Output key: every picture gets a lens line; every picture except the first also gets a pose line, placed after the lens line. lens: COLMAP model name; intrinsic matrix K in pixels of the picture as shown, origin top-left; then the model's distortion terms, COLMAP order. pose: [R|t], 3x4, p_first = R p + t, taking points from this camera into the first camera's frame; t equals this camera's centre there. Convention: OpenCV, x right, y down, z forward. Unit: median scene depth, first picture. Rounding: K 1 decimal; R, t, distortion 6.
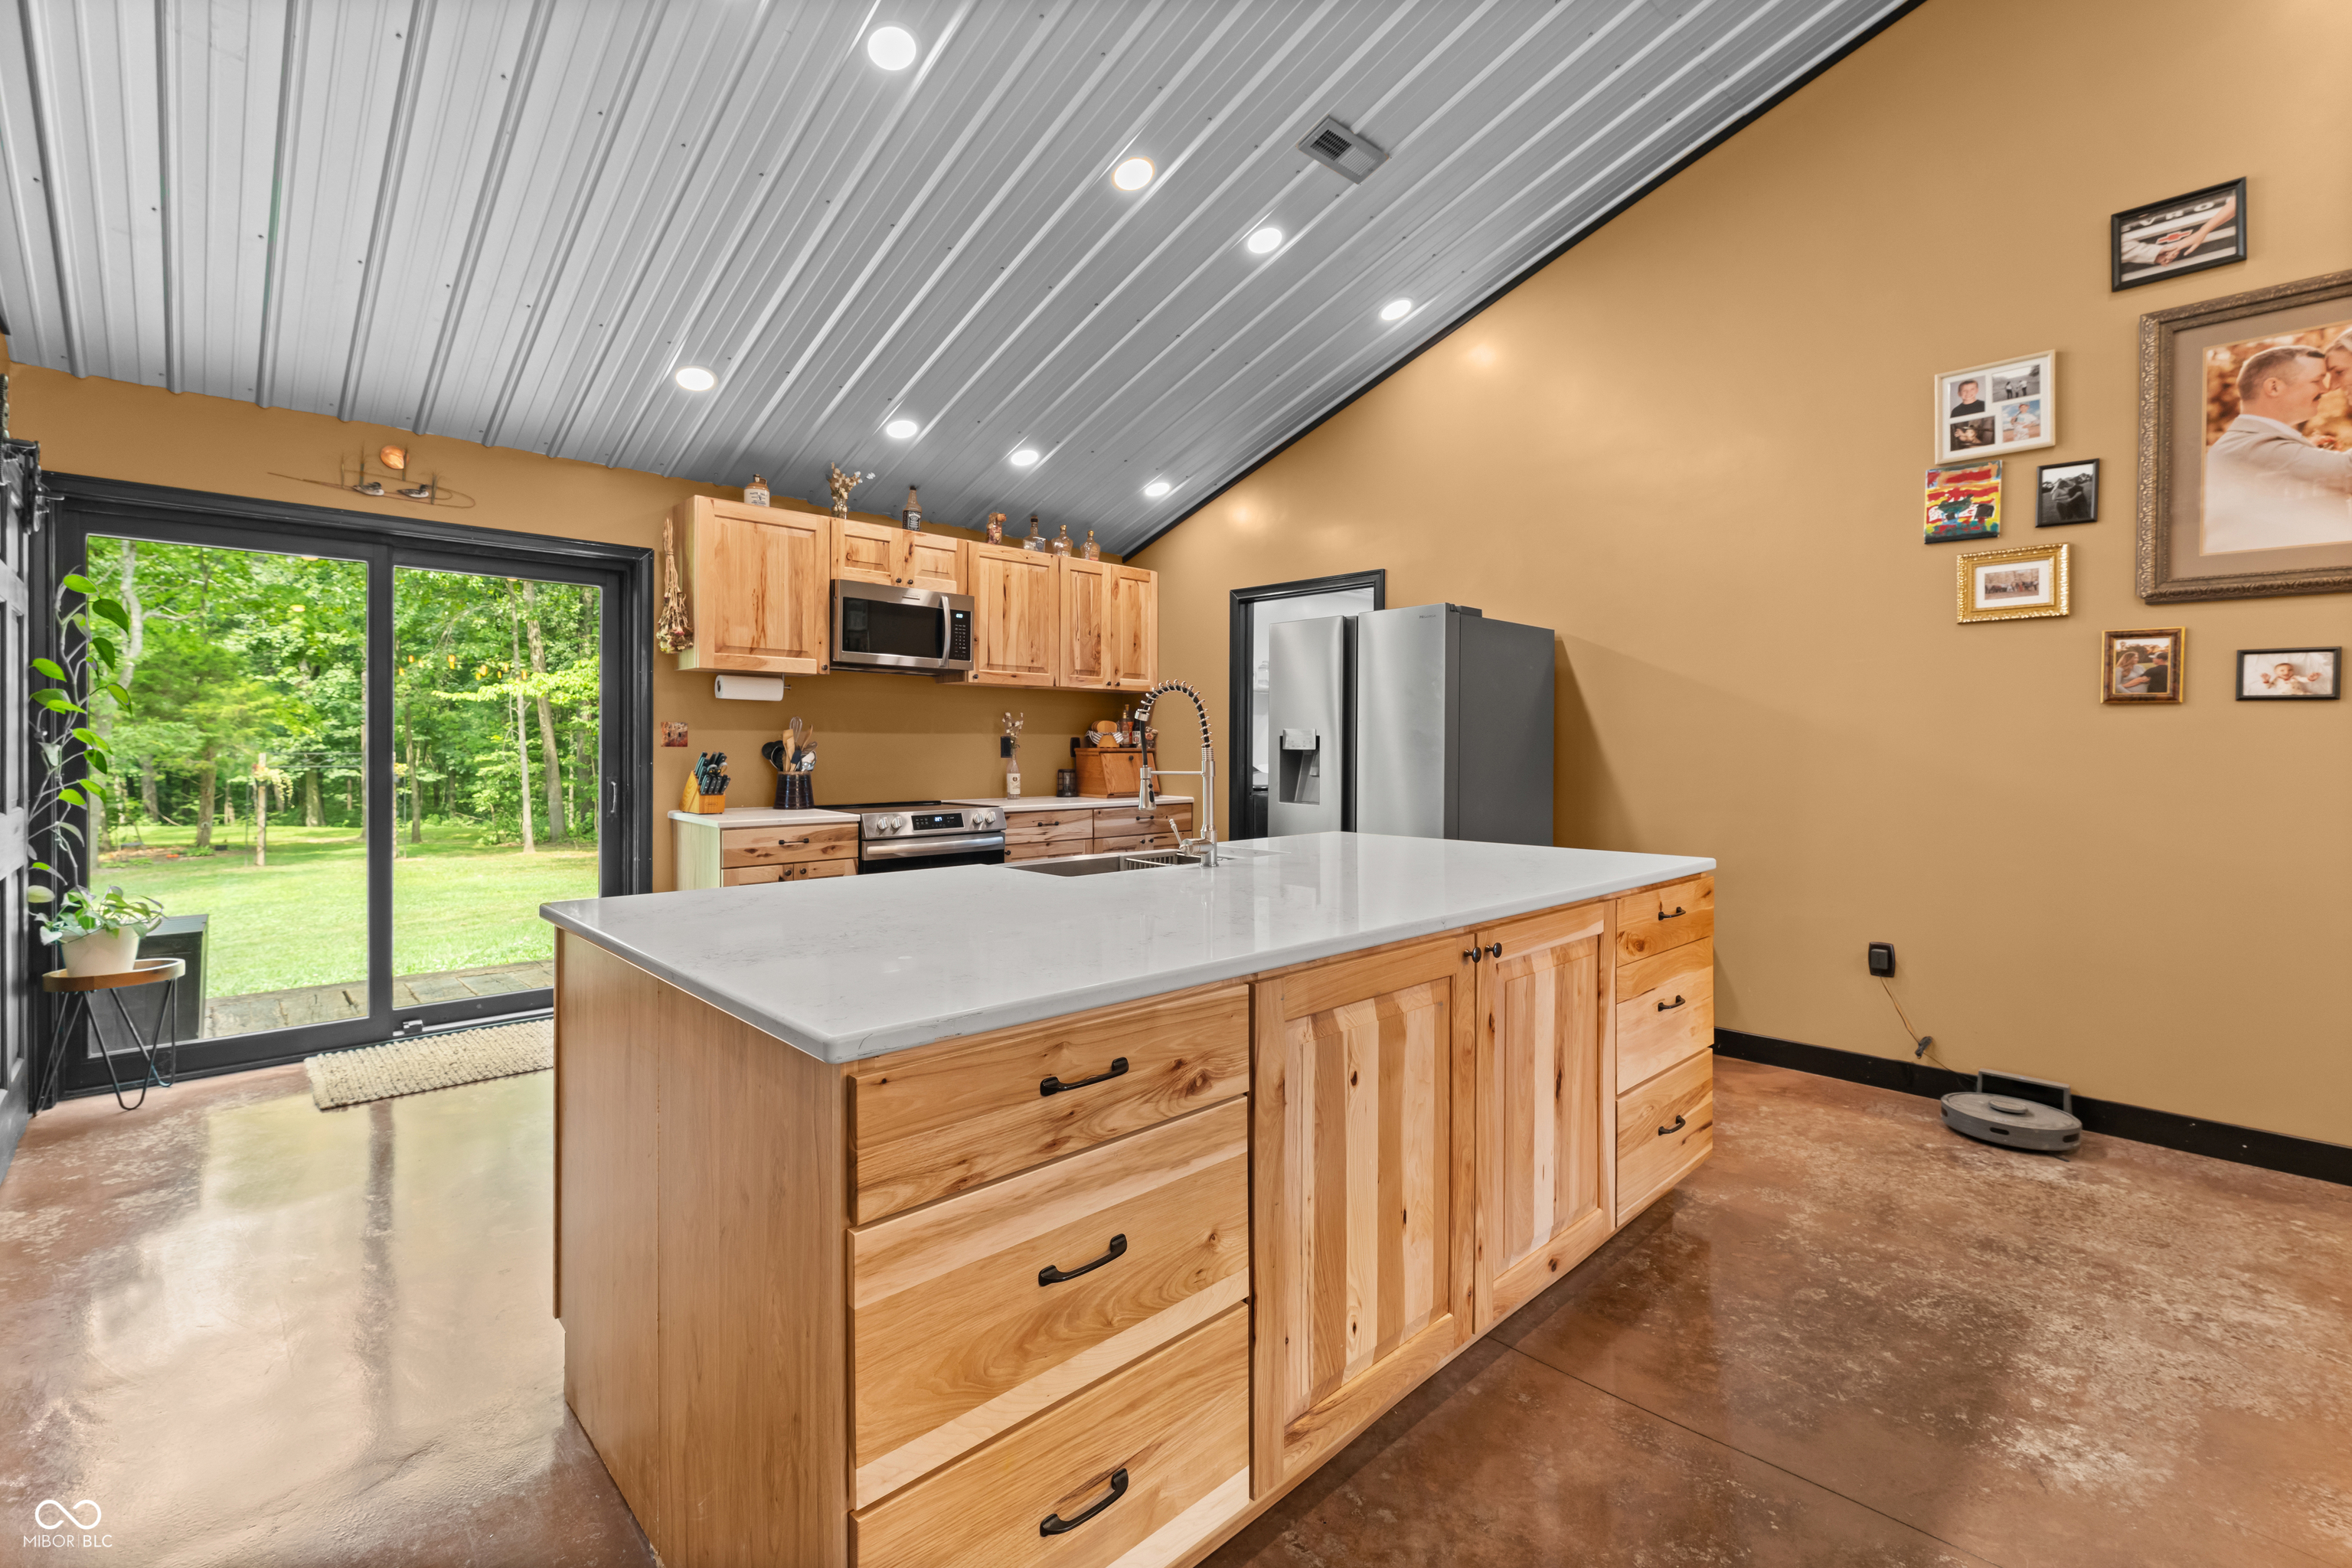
lens RADIAL K [[1006.7, 0, 1161.1], [0, 1006.7, 752.2], [0, 0, 1]] dist [0.000684, -0.001277]
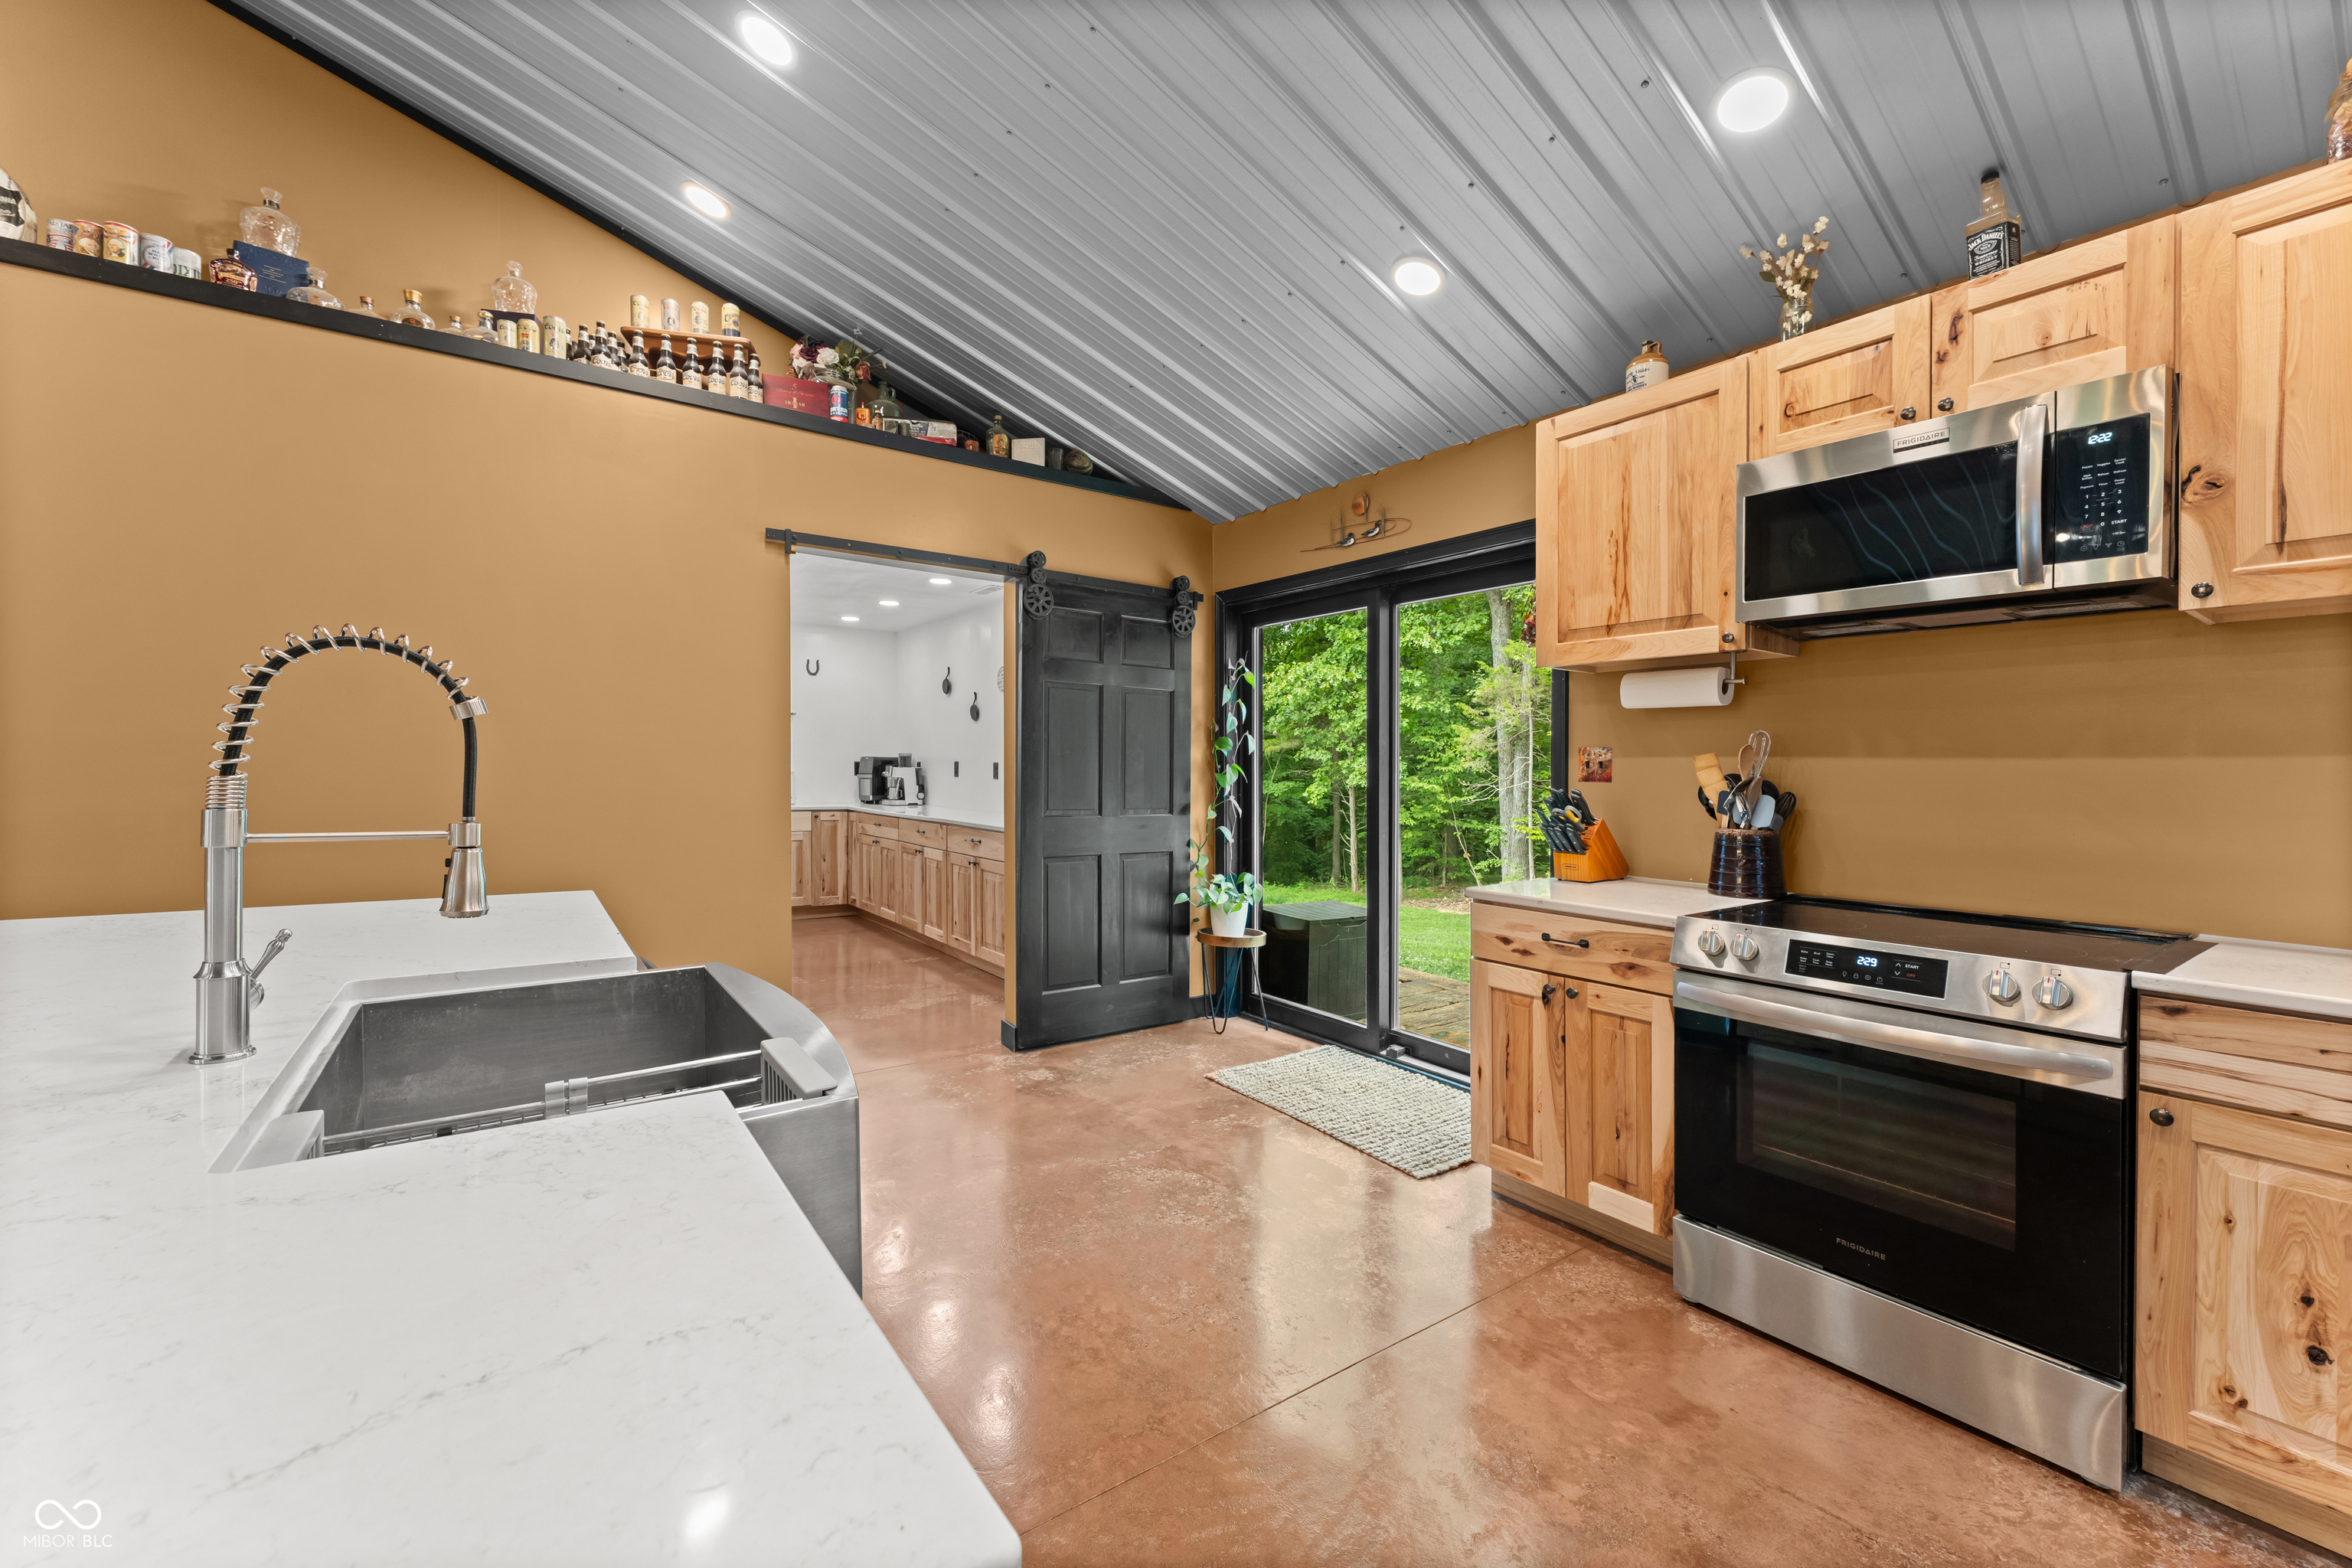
lens RADIAL K [[953.4, 0, 1159.8], [0, 953.4, 774.7], [0, 0, 1]] dist [-0.000293, -0.001690]
pose [[-0.141725, 0.002334, -0.989903, 0.274969], [-0.016298, 0.999856, 0.004691, -0.010762], [0.989772, 0.016798, -0.141666, 0.993398]]
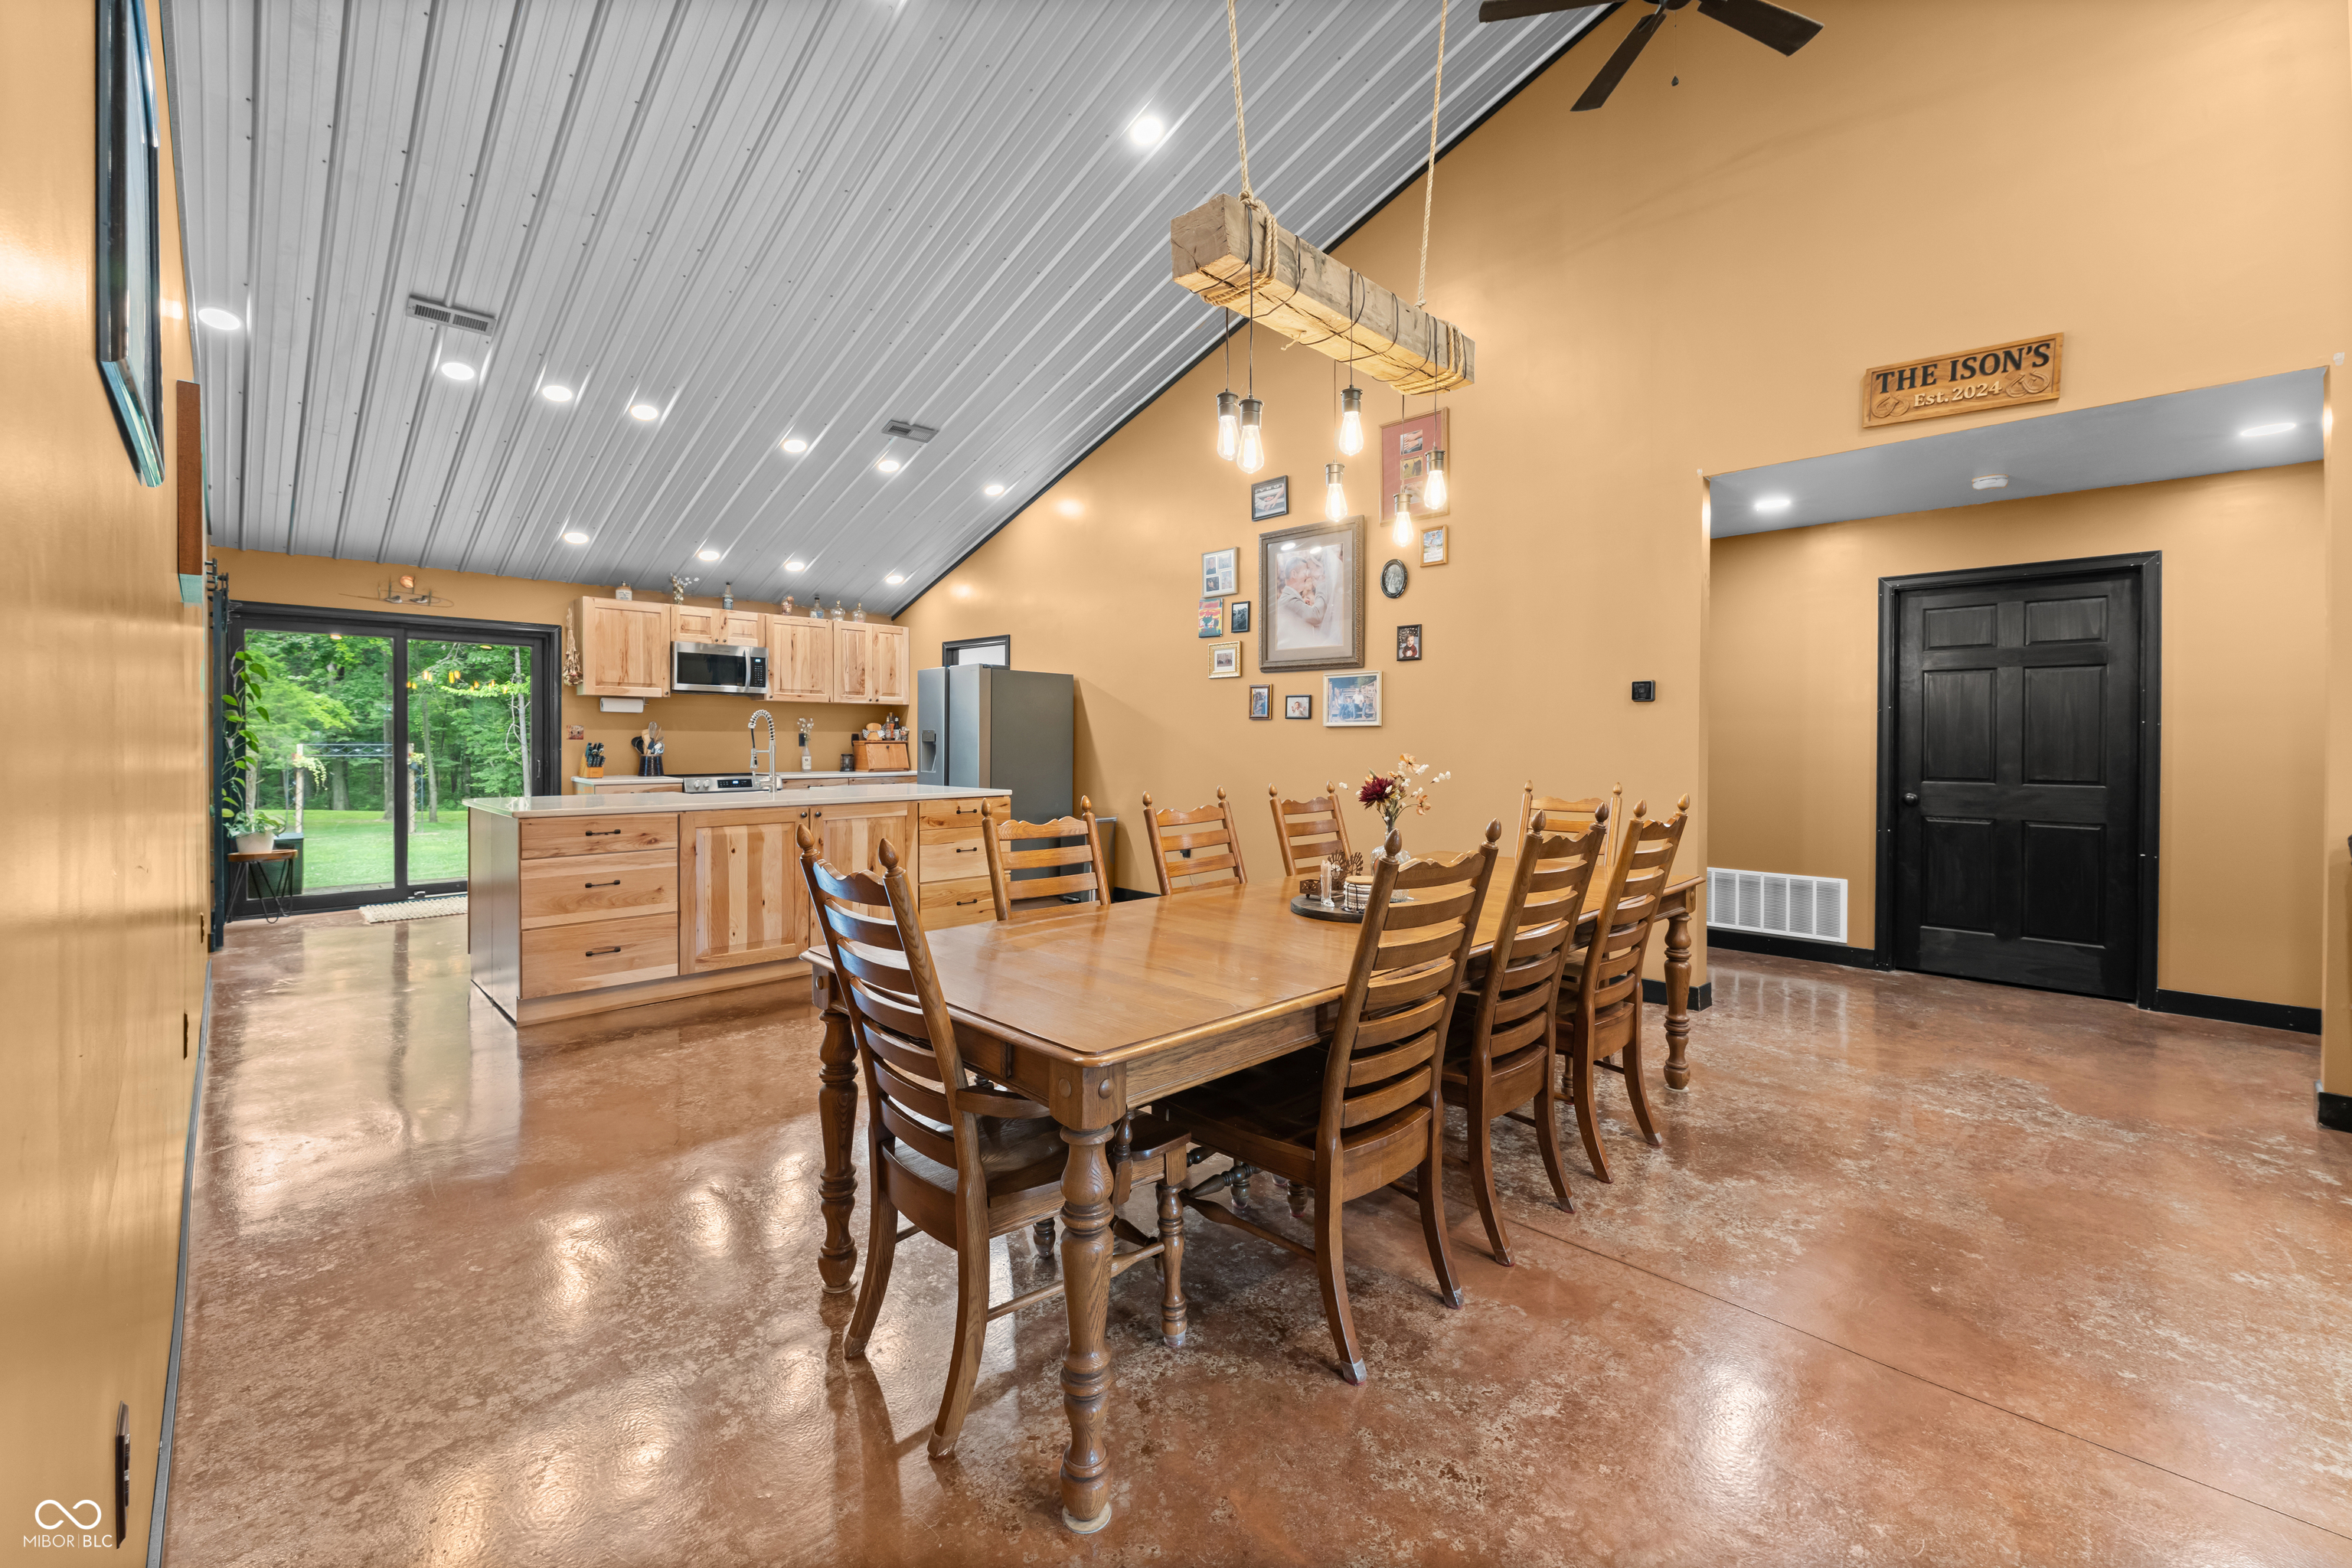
lens RADIAL K [[953.4, 0, 1184.2], [0, 953.4, 747.9], [0, 0, 1]] dist [-0.000293, -0.001690]
pose [[0.999578, 0.000613, 0.029042, 0.637209], [-0.000715, 0.999994, 0.003499, 0.003288], [-0.029040, -0.003518, 0.999572, -0.822451]]
